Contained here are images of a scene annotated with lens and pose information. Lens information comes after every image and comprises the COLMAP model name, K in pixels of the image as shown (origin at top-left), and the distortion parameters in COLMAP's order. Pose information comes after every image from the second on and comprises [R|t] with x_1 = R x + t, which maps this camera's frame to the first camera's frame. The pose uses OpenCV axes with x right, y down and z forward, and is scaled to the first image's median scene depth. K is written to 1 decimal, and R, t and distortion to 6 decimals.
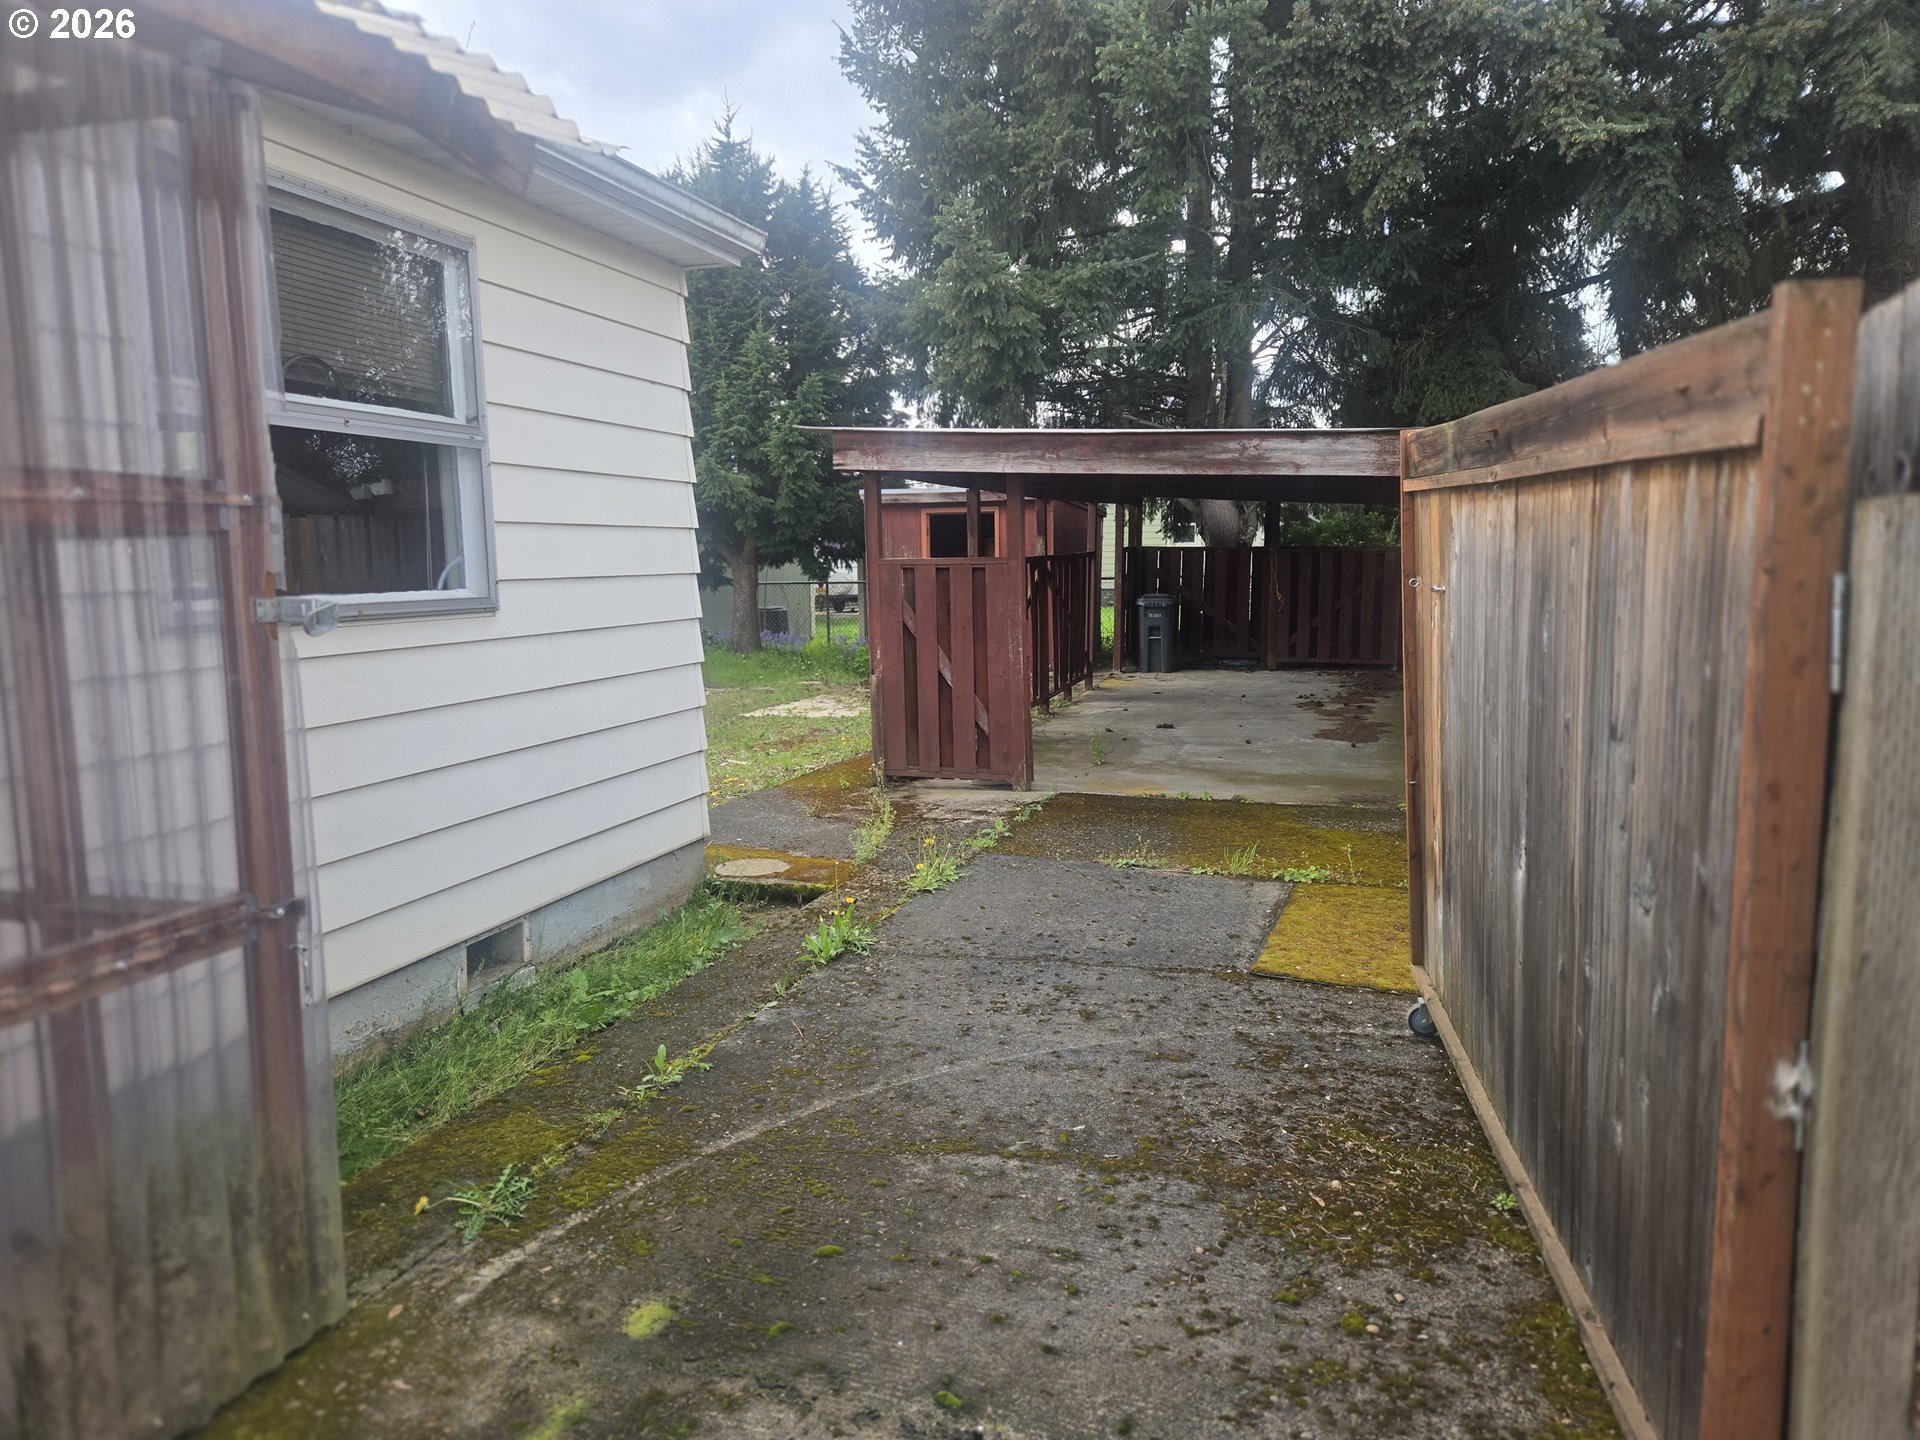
lens RADIAL K [[1284.0, 0, 965.9], [0, 1284.0, 717.6], [0, 0, 1]] dist [0.080086, -0.069642]
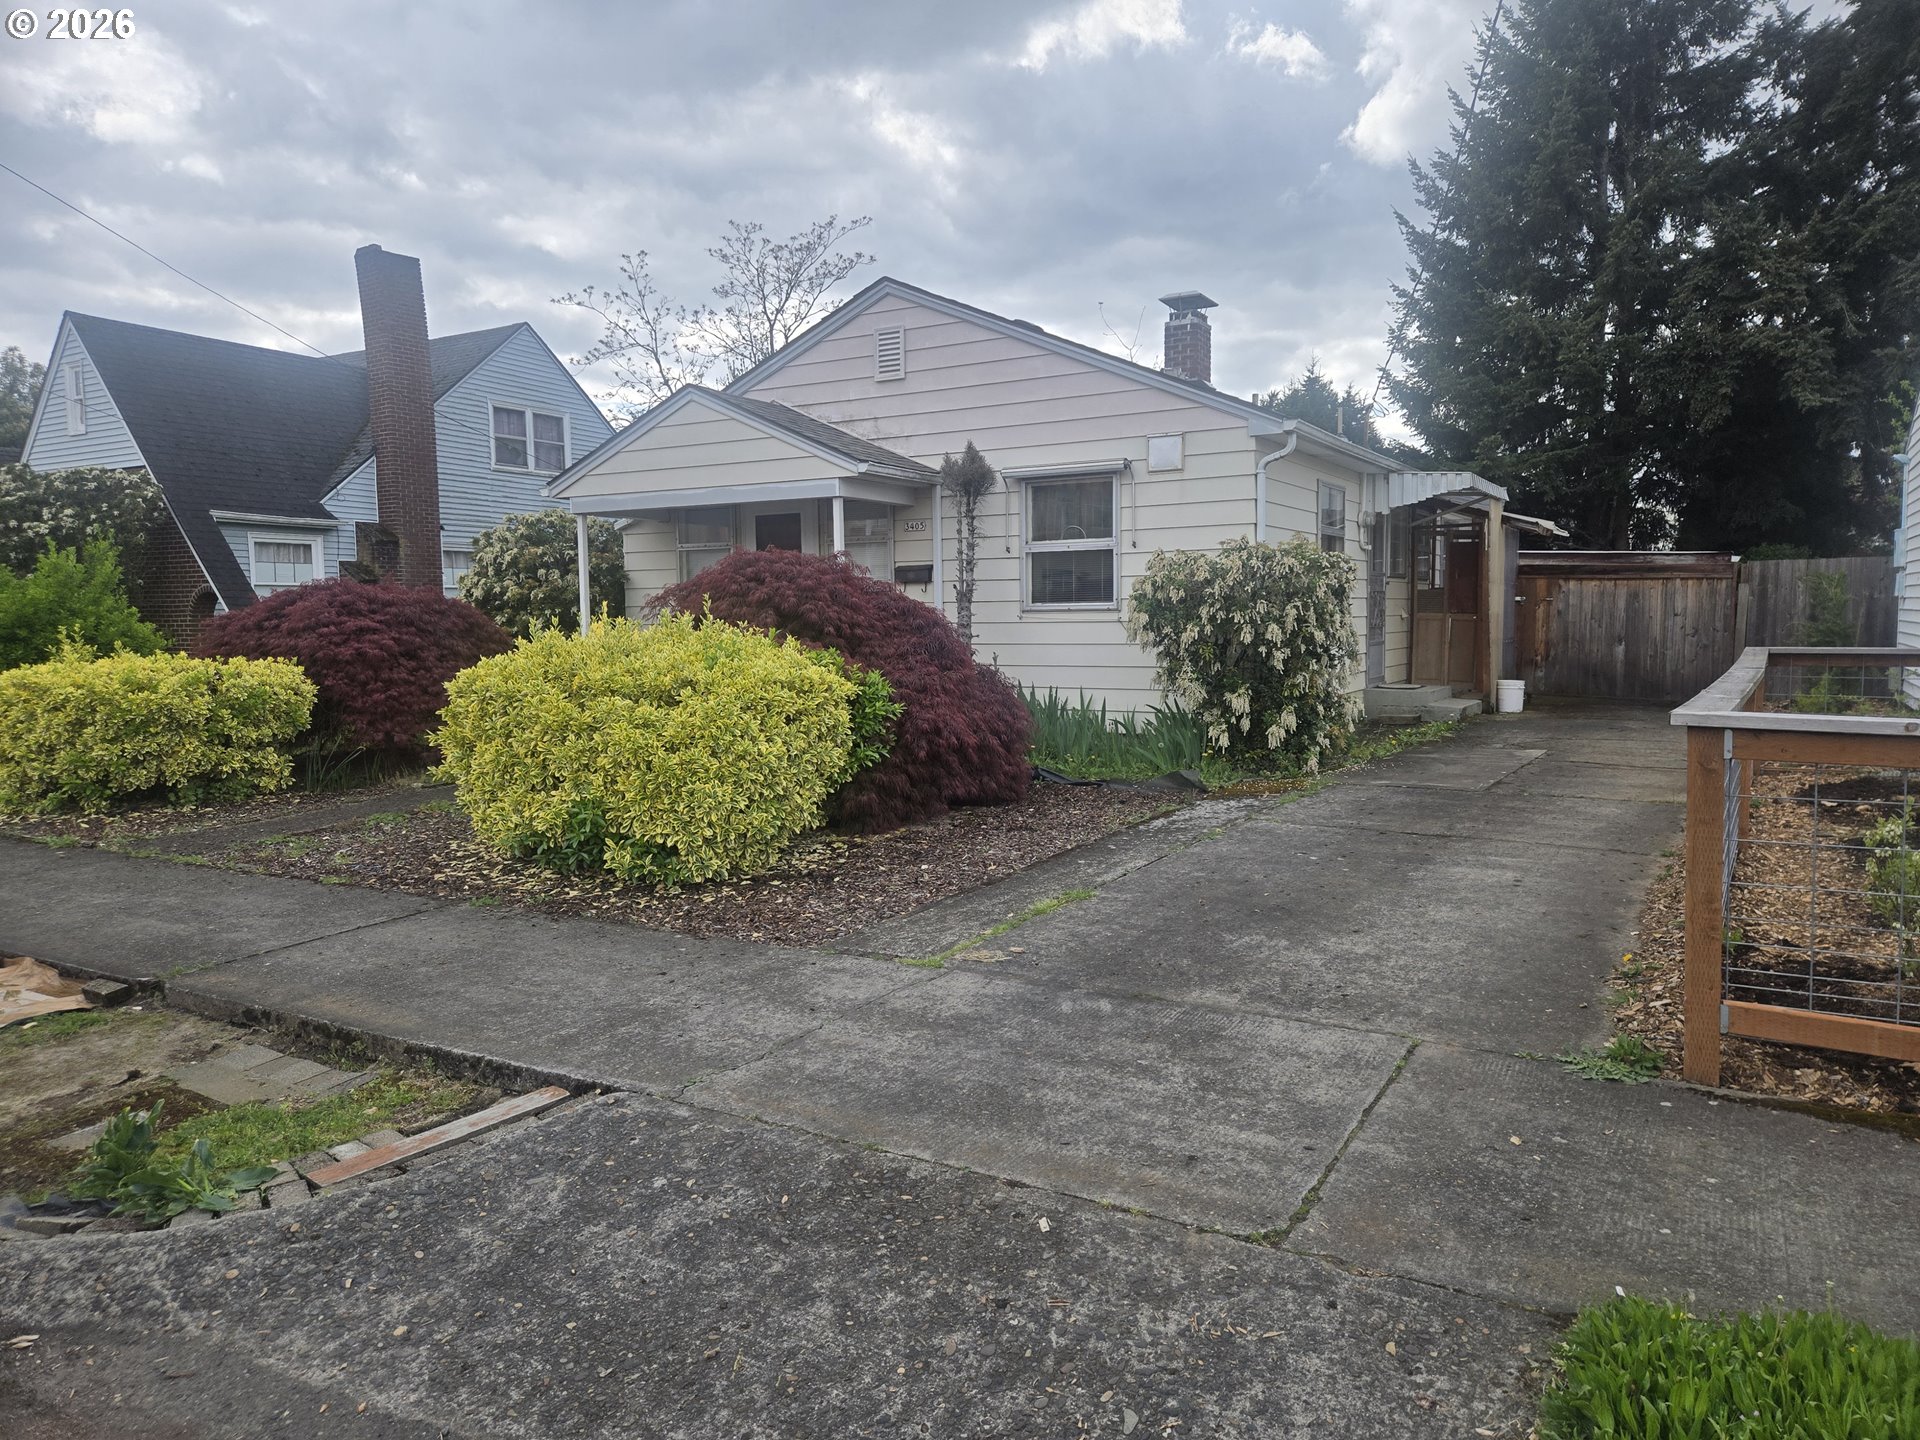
lens RADIAL K [[1284.0, 0, 950.0], [0, 1284.0, 727.3], [0, 0, 1]] dist [0.080086, -0.069642]
pose [[0.972979, 0.022897, -0.229755, -0.309512], [-0.031898, 0.998859, -0.035539, 0.166585], [0.228679, 0.041907, 0.972599, -1.093487]]
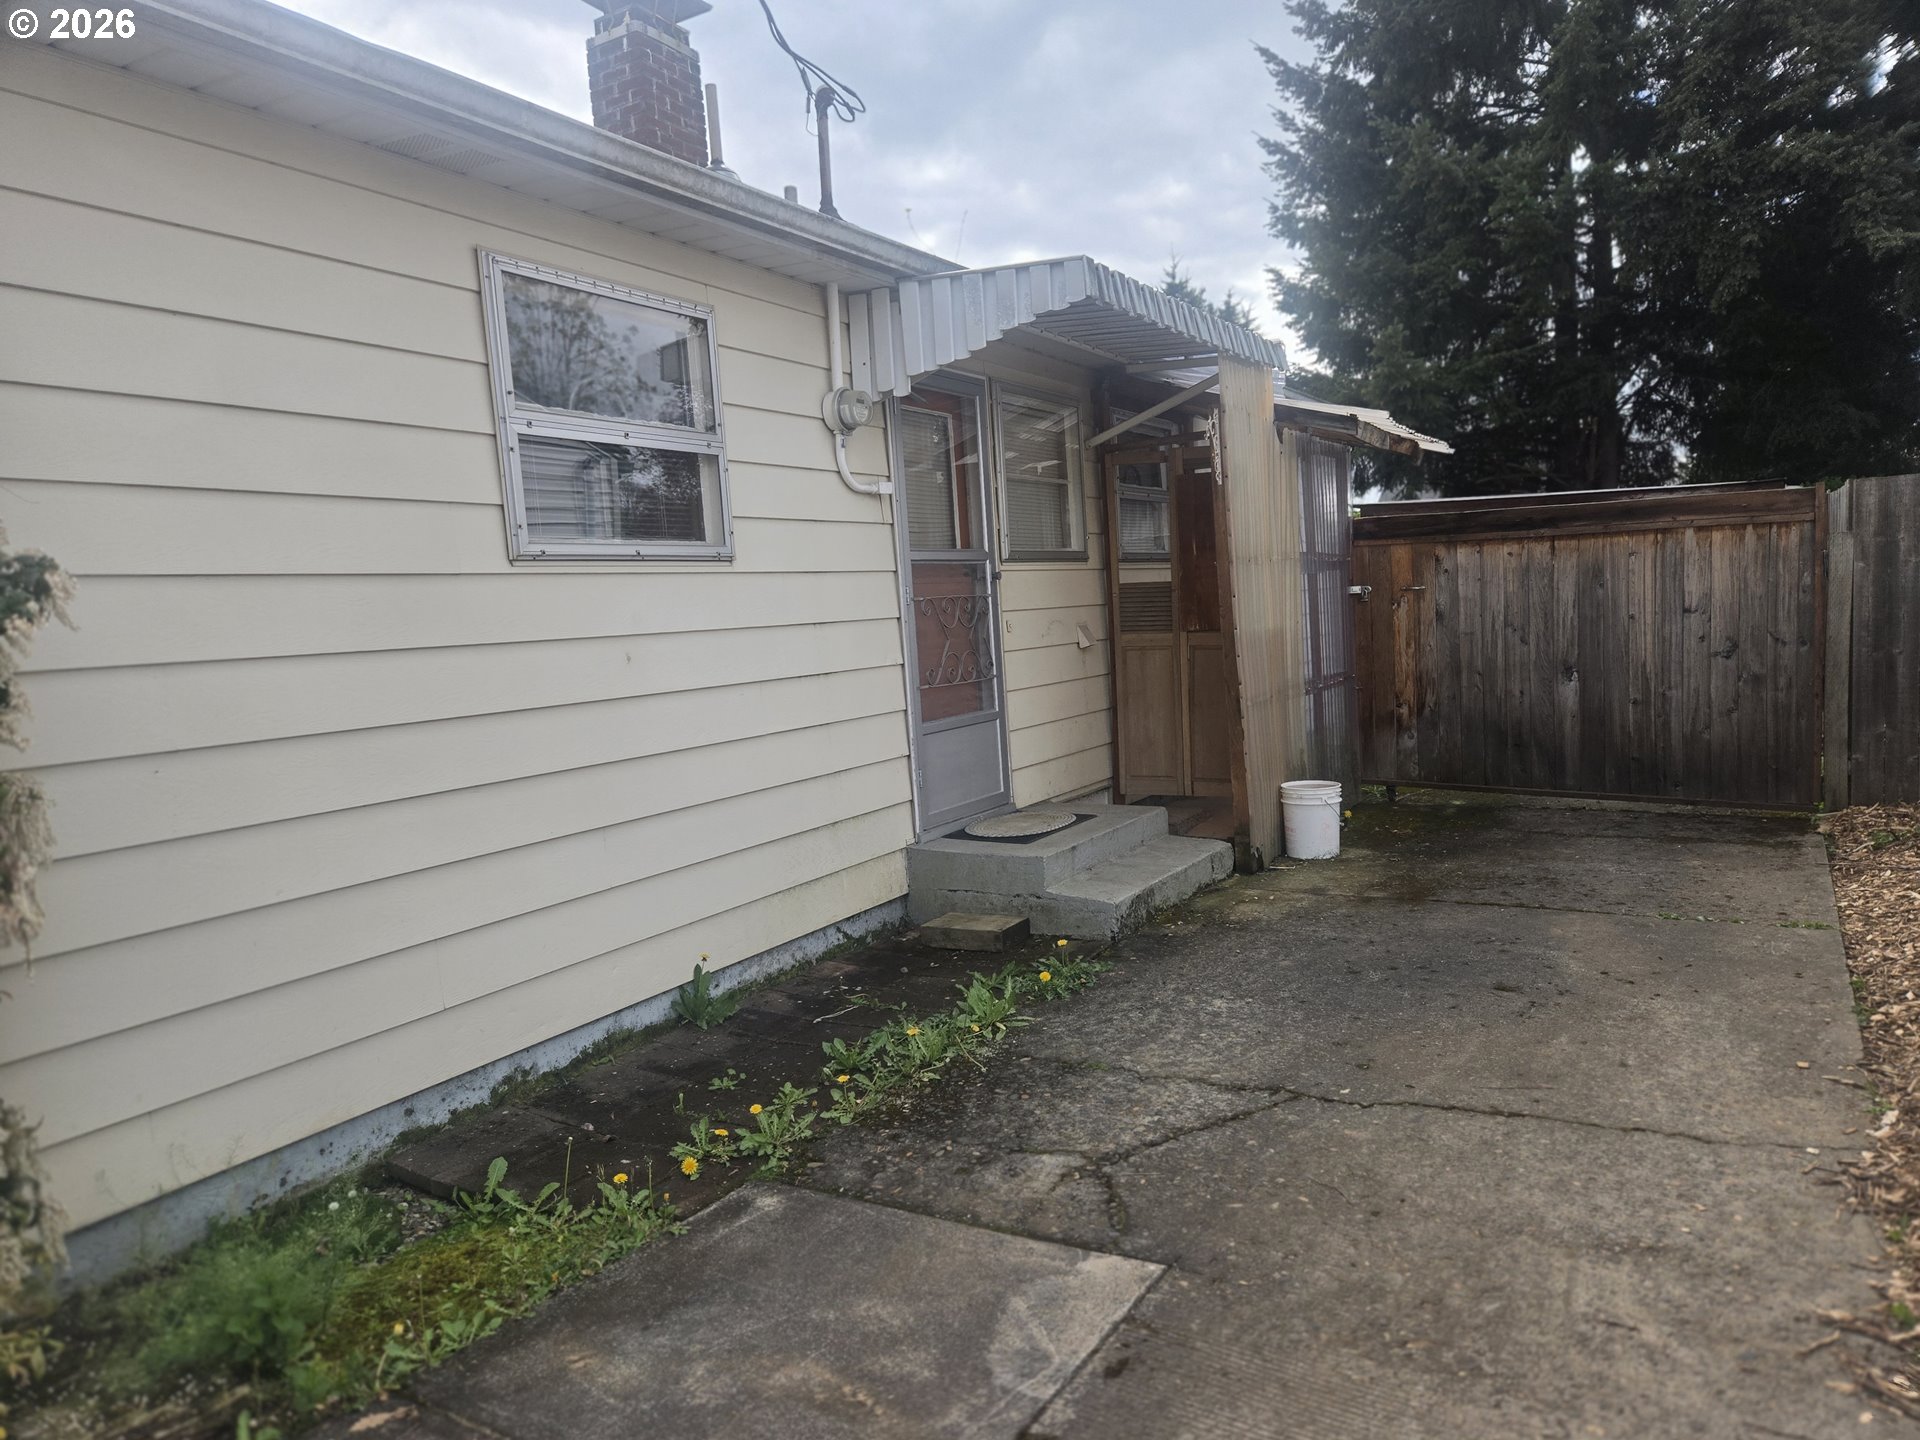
lens RADIAL K [[1284.0, 0, 946.3], [0, 1284.0, 725.7], [0, 0, 1]] dist [0.080086, -0.069642]
pose [[0.969091, -0.024496, -0.245483, -0.117367], [0.016710, 0.999291, -0.033748, 0.067106], [0.246136, 0.028603, 0.968813, -0.421099]]
